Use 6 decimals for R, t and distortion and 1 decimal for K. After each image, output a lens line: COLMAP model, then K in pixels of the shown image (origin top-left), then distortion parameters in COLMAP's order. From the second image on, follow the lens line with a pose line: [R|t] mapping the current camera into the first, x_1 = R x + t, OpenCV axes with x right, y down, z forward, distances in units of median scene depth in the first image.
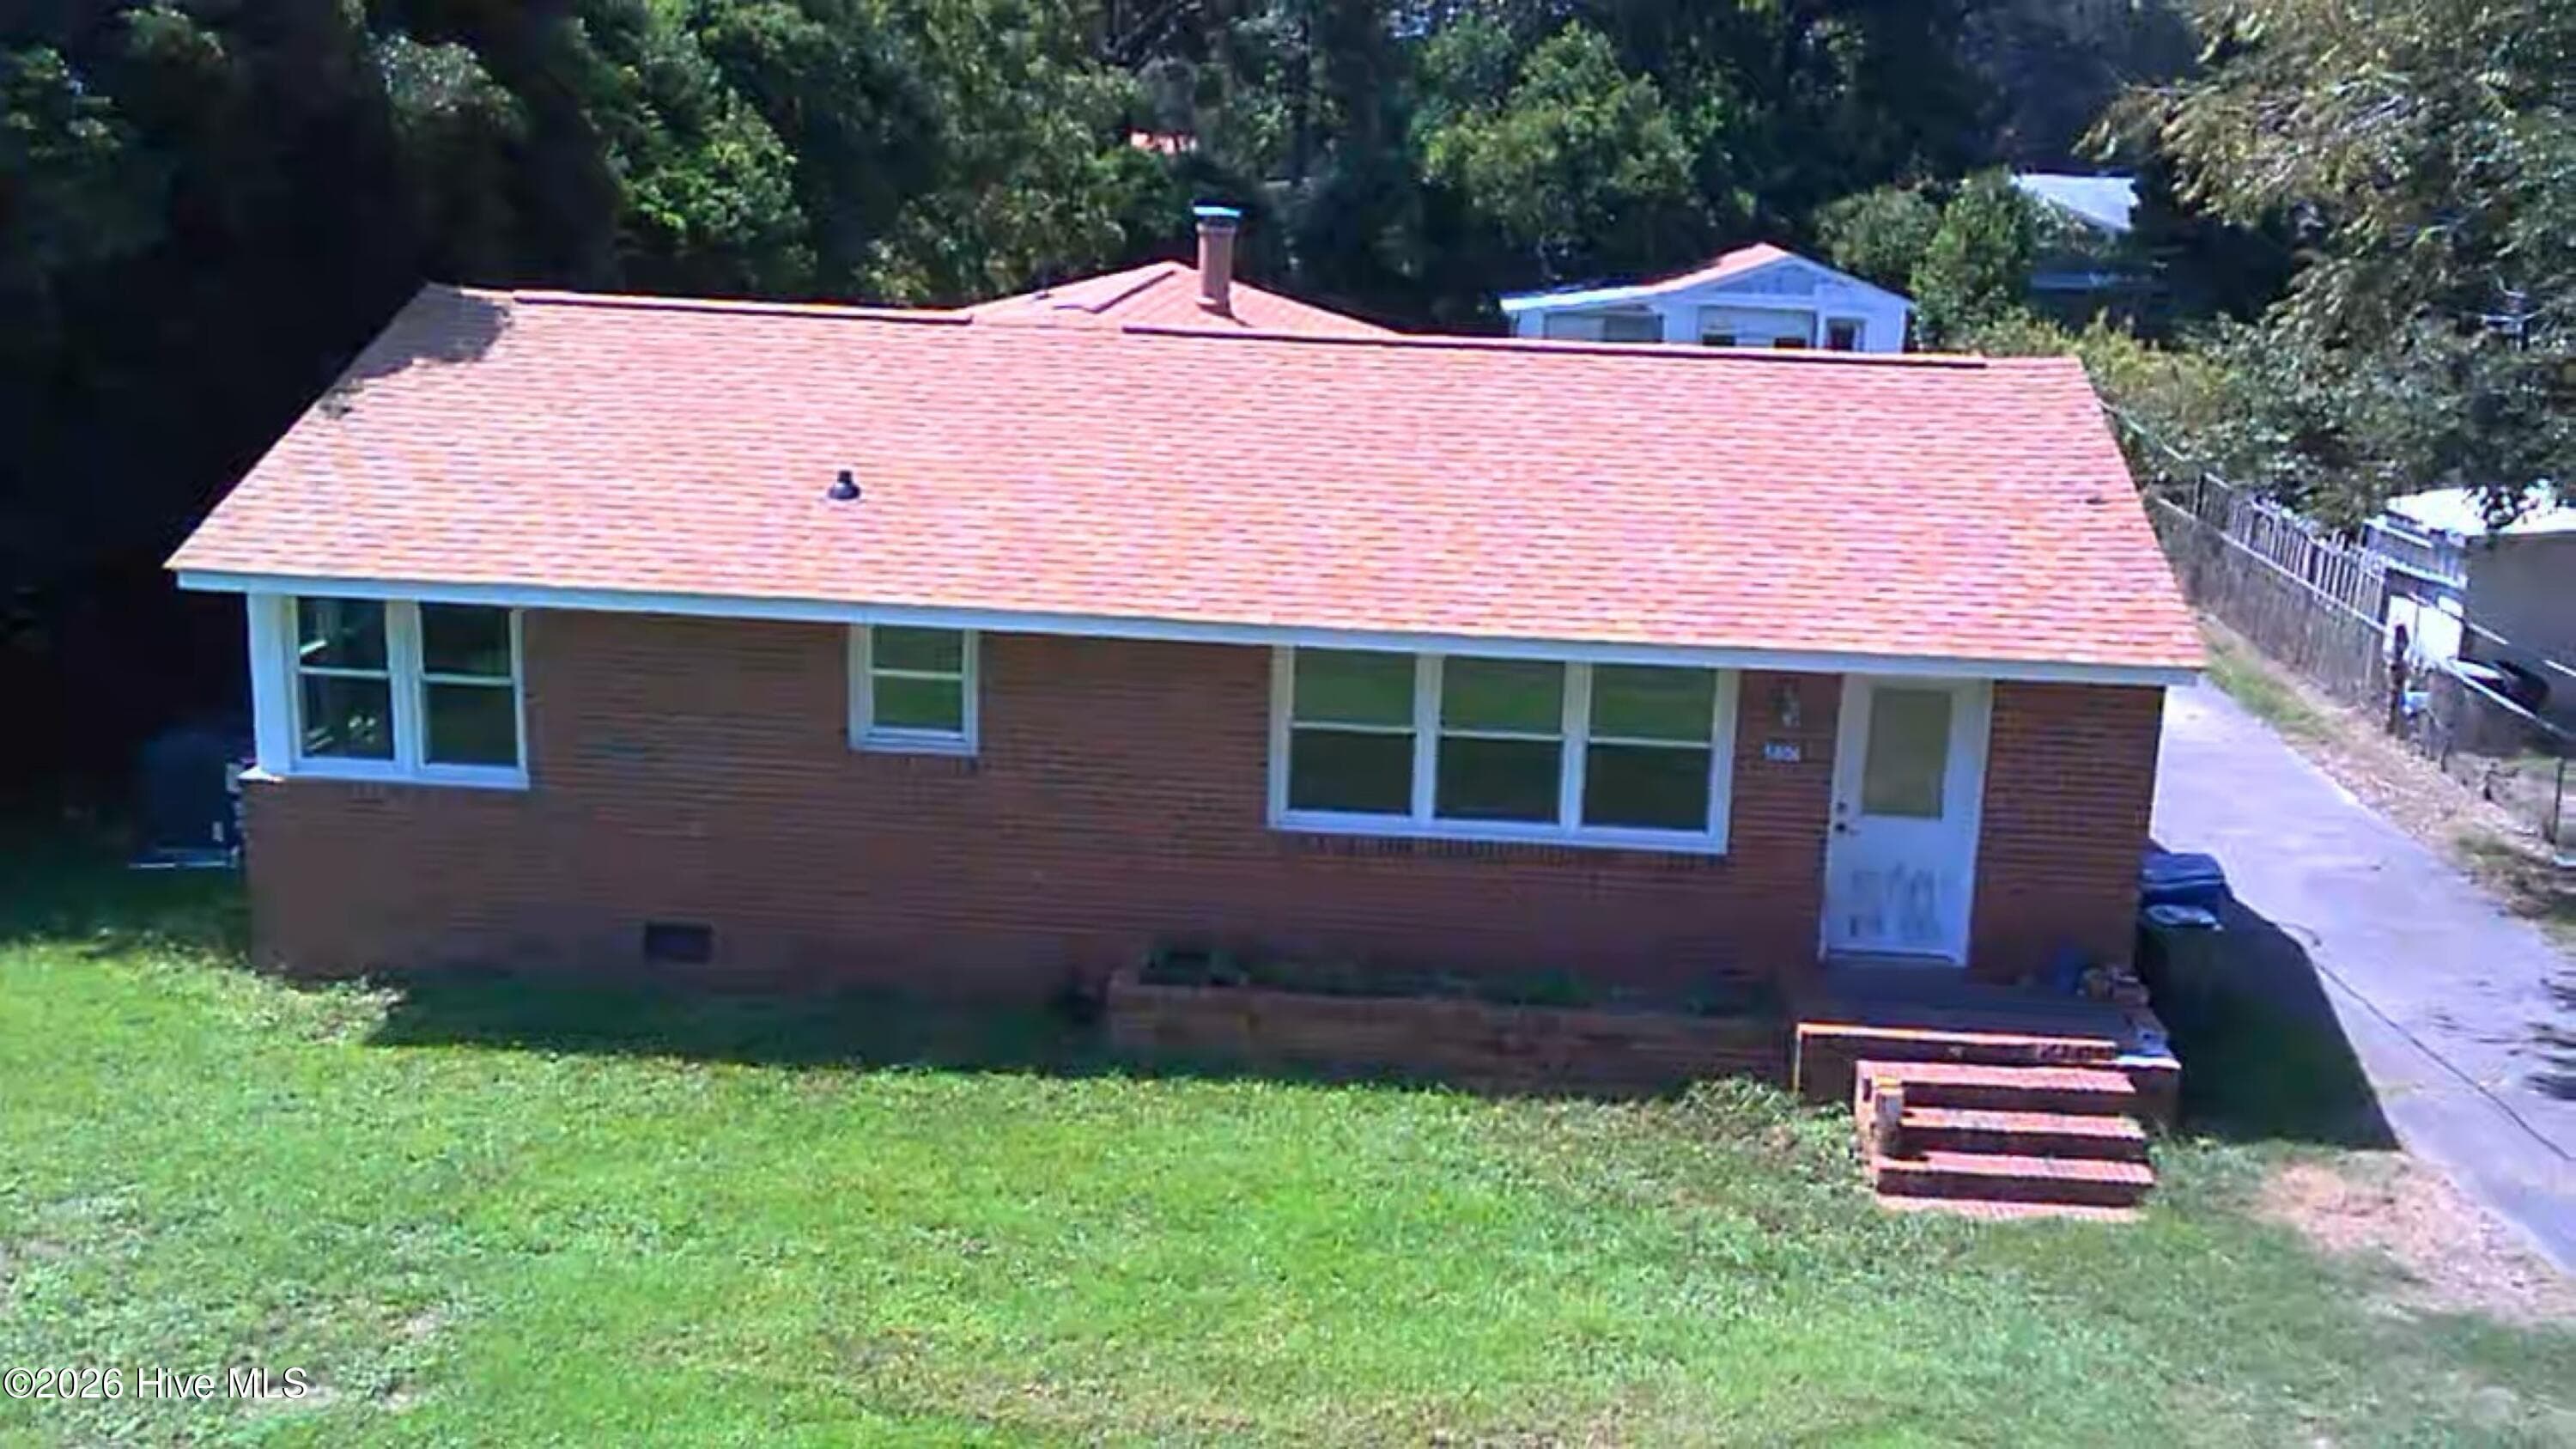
lens RADIAL K [[1926.3, 0, 1288.0], [0, 1926.3, 724.5], [0, 0, 1]] dist [0.063162, -0.088427]
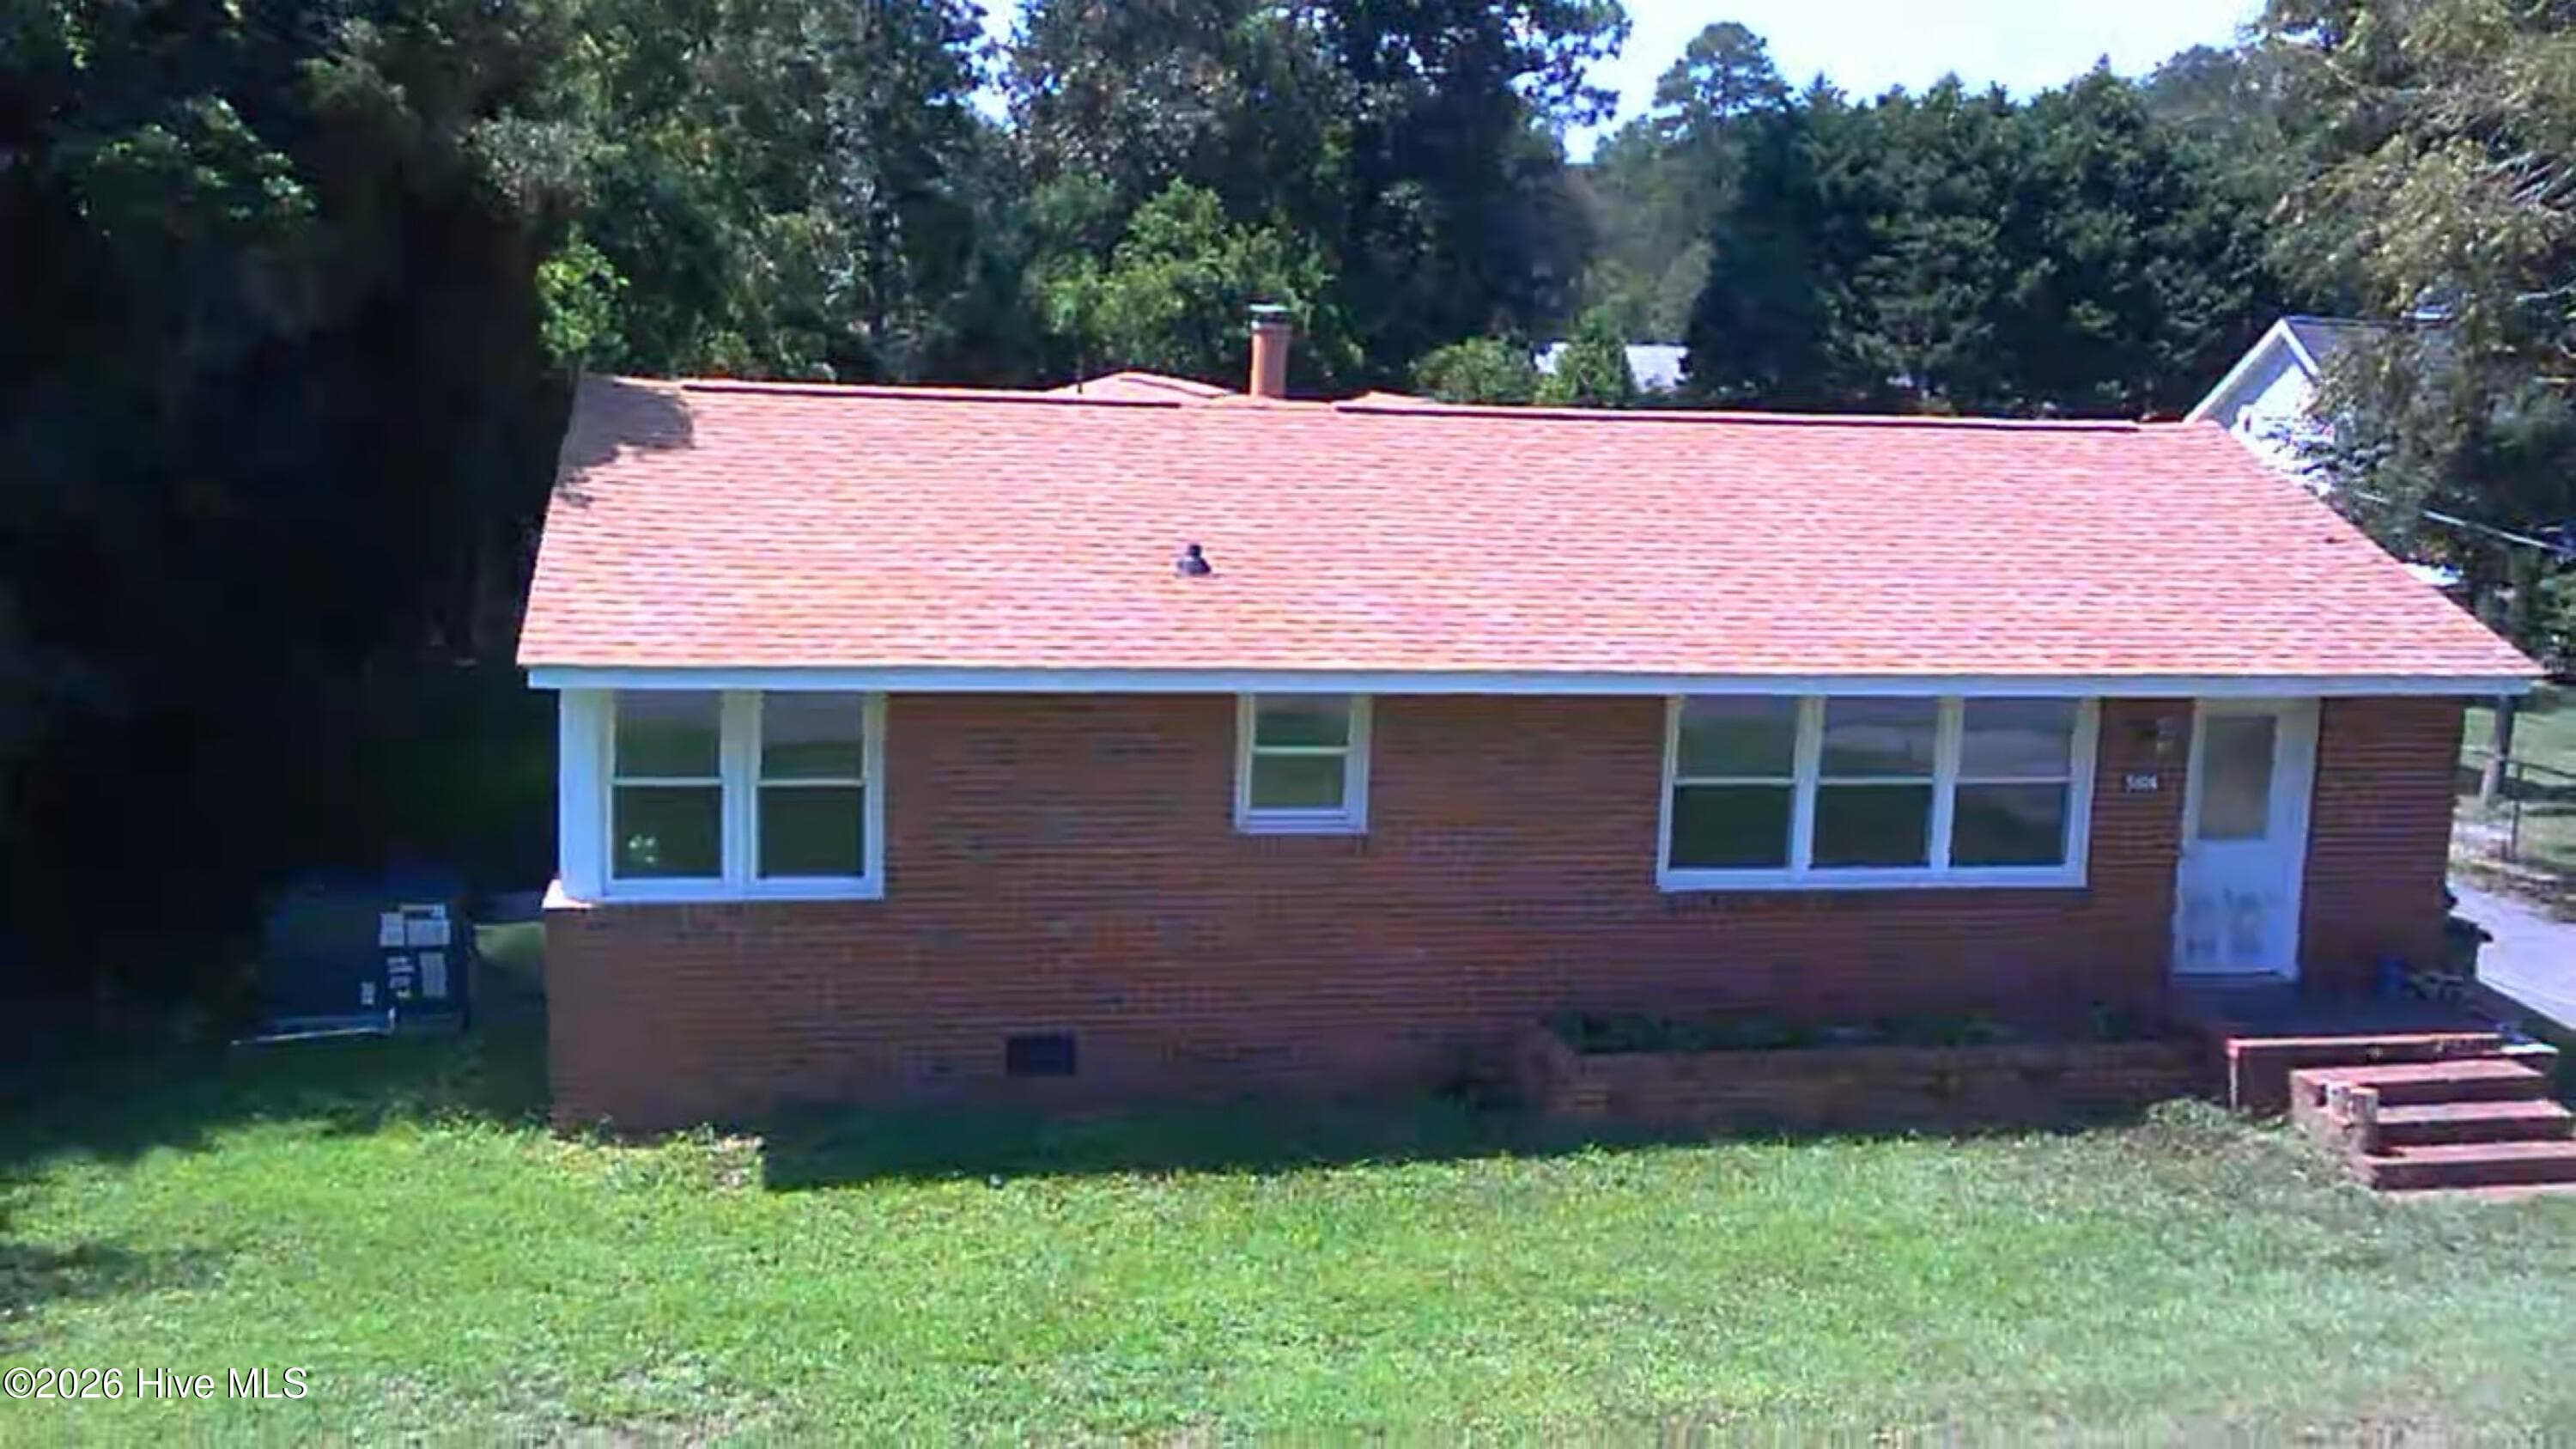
lens RADIAL K [[1974.7, 0, 1288.0], [0, 1974.7, 724.5], [0, 0, 1]] dist [0.066694, -0.081217]
pose [[0.979042, -0.047671, 0.197998, -0.386482], [0.063424, 0.995240, -0.073992, 0.033192], [-0.193528, 0.084999, 0.977406, 0.050982]]
